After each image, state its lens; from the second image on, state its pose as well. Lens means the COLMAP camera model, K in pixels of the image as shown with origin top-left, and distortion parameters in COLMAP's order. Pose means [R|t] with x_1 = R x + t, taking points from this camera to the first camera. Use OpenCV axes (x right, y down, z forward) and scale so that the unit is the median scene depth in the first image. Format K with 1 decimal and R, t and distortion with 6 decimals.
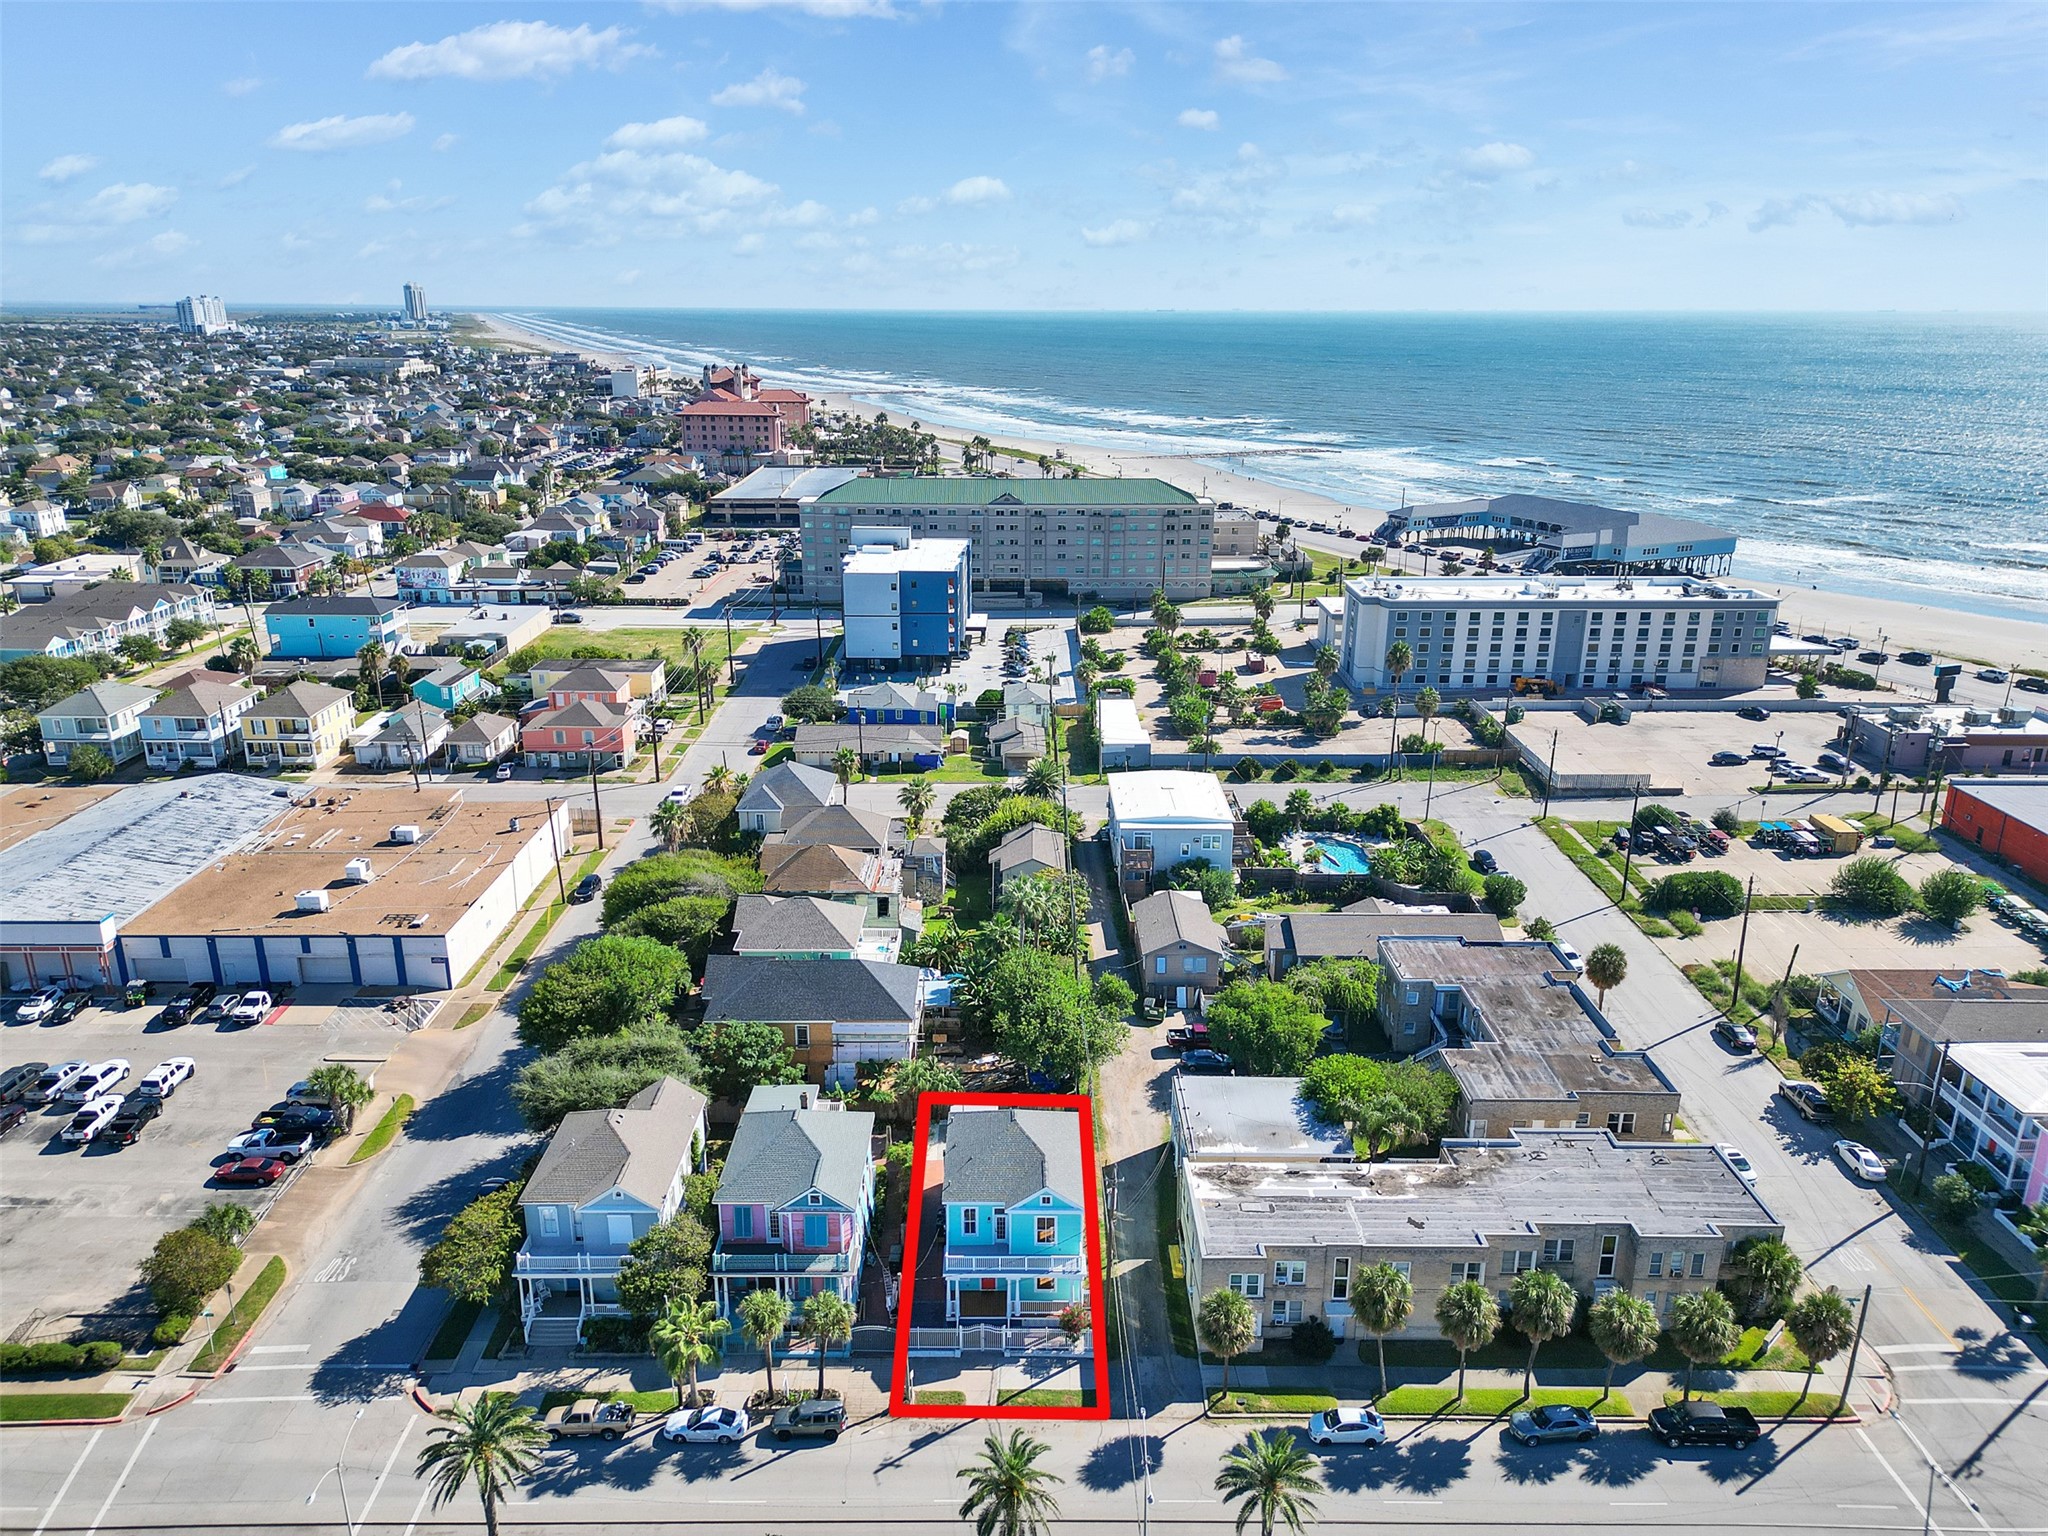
lens RADIAL K [[1427.6, 0, 1024.1], [0, 1427.6, 775.7], [0, 0, 1]] dist [0.065071, -0.037881]
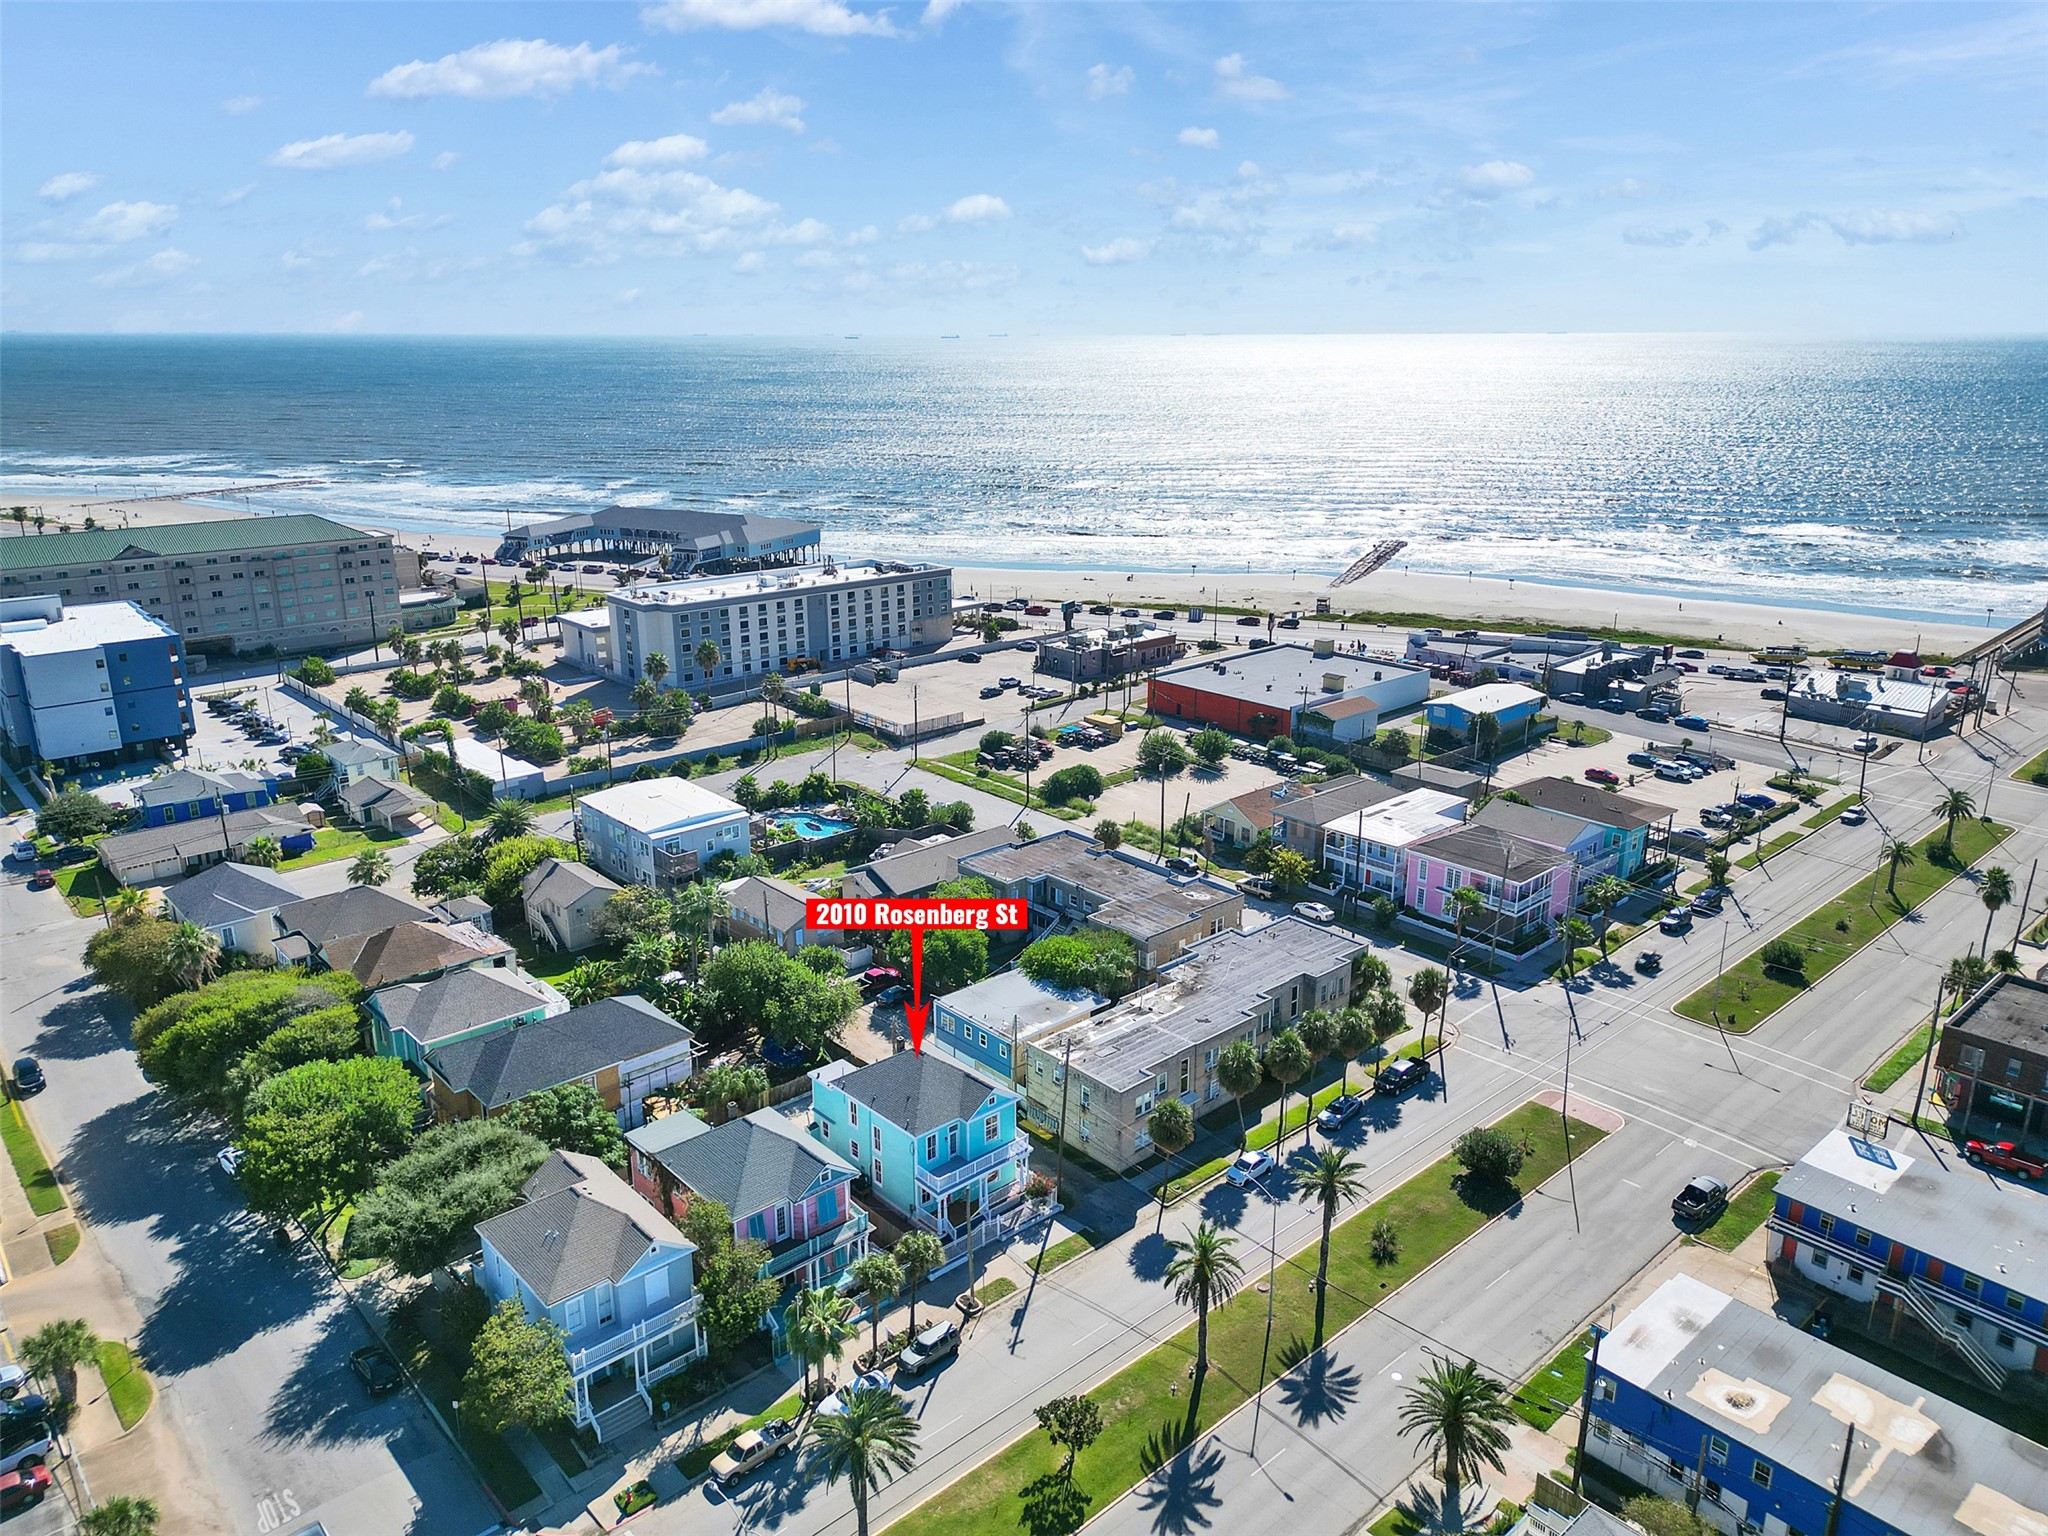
lens RADIAL K [[1427.6, 0, 1017.6], [0, 1427.6, 754.0], [0, 0, 1]] dist [0.065071, -0.037881]
pose [[0.746268, -0.191637, 0.637463, -0.331370], [0.209532, 0.976608, 0.048297, -0.015111], [-0.631807, 0.097526, 0.768966, 0.035732]]
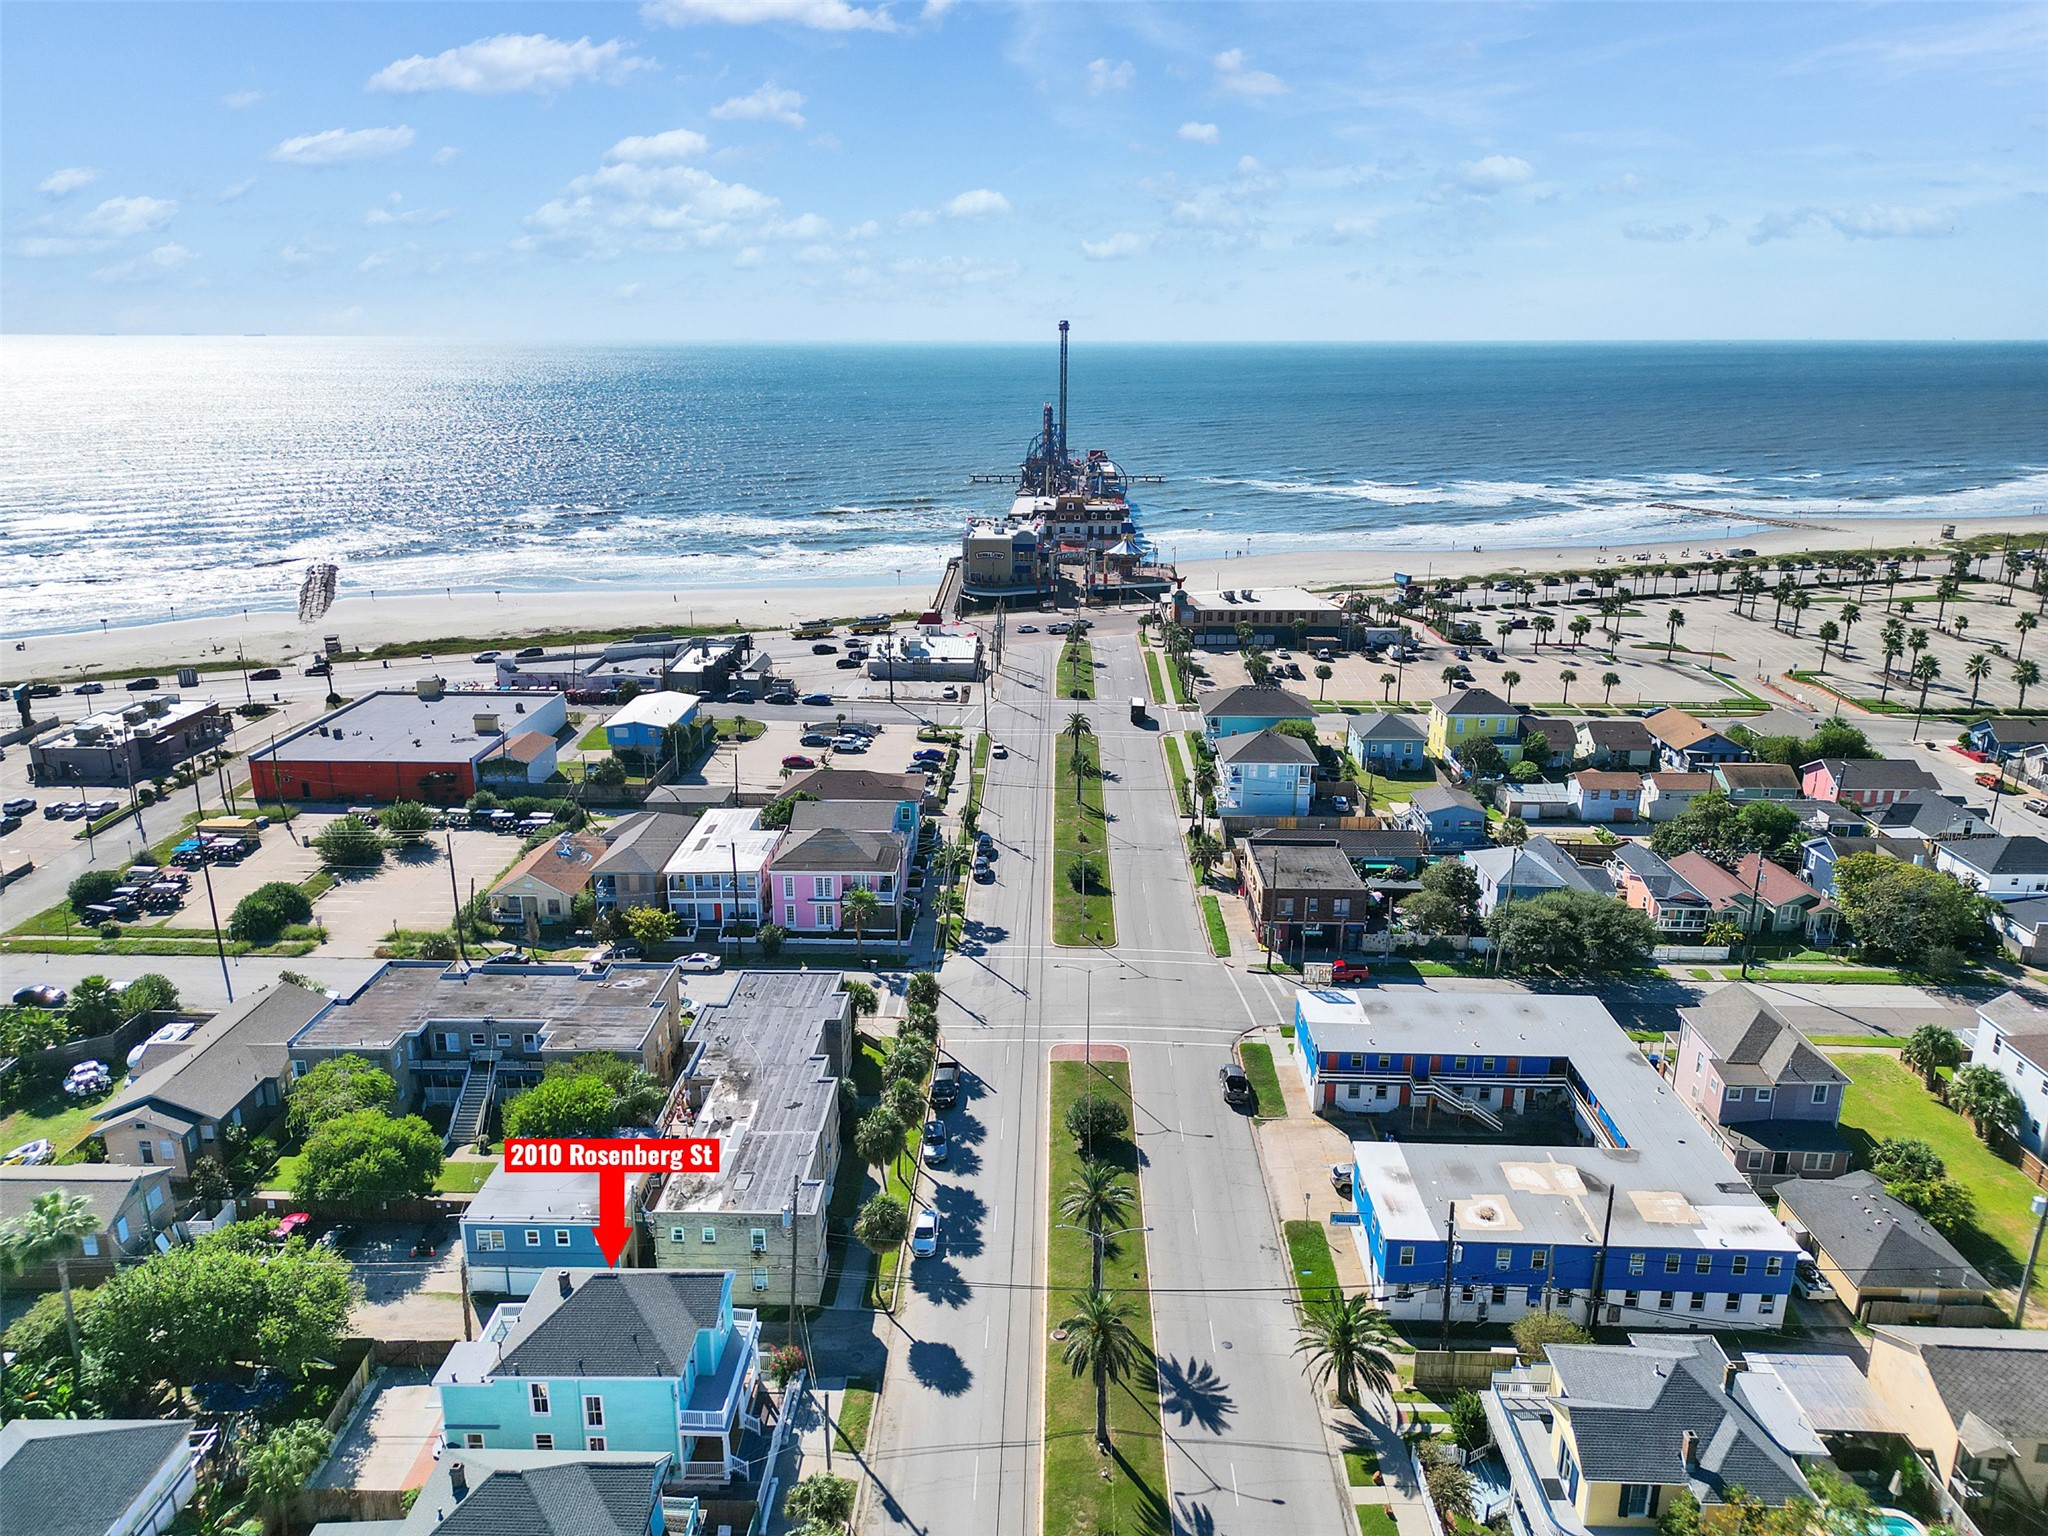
lens RADIAL K [[1427.6, 0, 1015.6], [0, 1427.6, 778.7], [0, 0, 1]] dist [0.065071, -0.037881]
pose [[0.029778, -0.297151, 0.954366, -0.388826], [0.308156, 0.911012, 0.274037, -0.101449], [-0.950870, 0.285933, 0.118697, 0.312243]]
